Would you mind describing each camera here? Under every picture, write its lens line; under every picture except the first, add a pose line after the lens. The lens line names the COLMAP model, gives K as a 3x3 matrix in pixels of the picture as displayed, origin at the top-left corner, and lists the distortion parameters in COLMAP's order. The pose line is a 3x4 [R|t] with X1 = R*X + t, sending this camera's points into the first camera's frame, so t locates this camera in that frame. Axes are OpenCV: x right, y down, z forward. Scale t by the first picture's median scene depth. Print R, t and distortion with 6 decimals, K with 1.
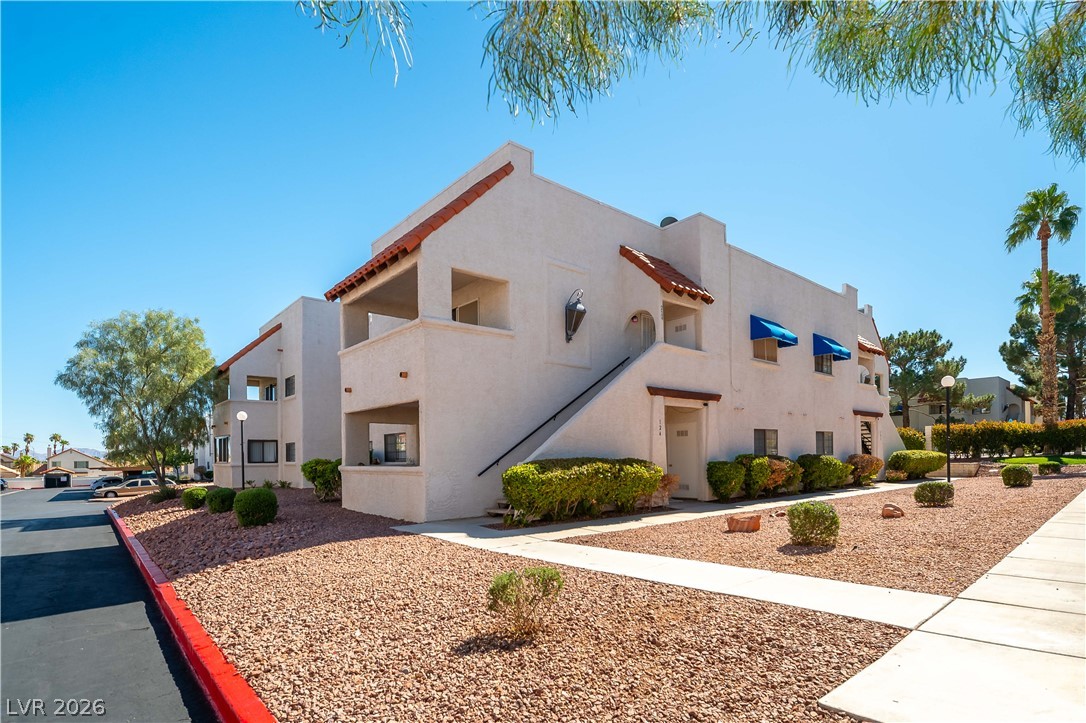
lens RADIAL K [[466.8, 0, 547.2], [0, 466.8, 327.8], [0, 0, 1]] dist [-0.004092, -0.000501]
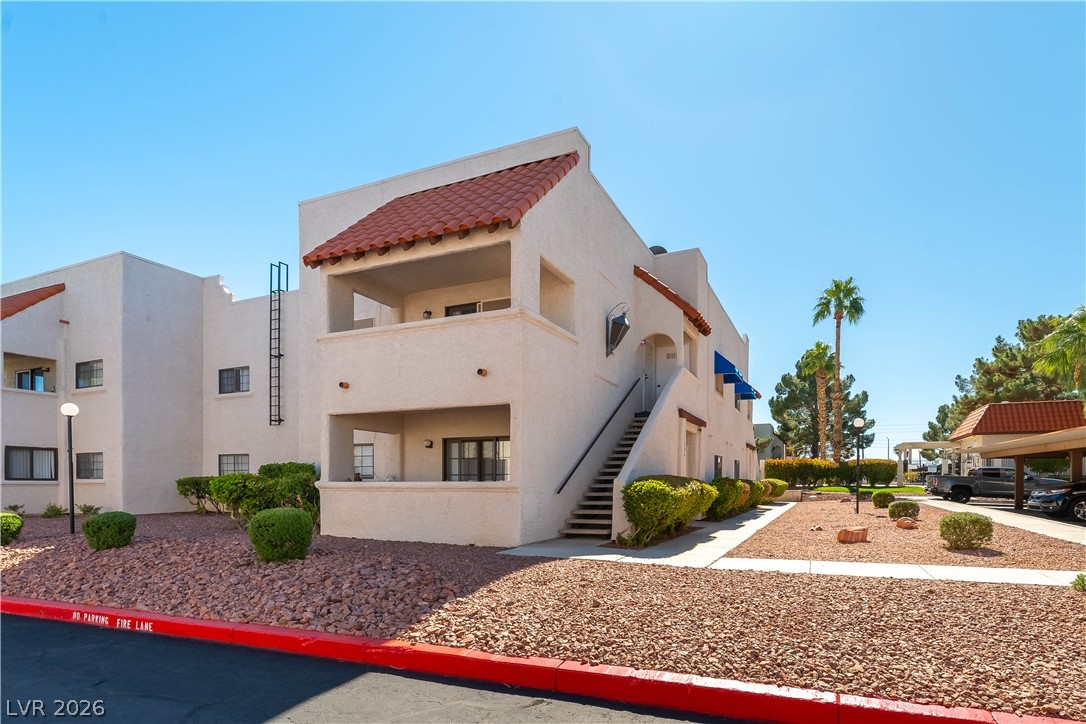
lens RADIAL K [[487.5, 0, 543.0], [0, 487.5, 362.0], [0, 0, 1]] dist [-0.003692, -0.000476]
pose [[0.919915, 0.109151, 0.376621, -0.402014], [-0.117792, 0.993038, -0.000086, 0.051617], [-0.374008, -0.044284, 0.926367, 0.112923]]
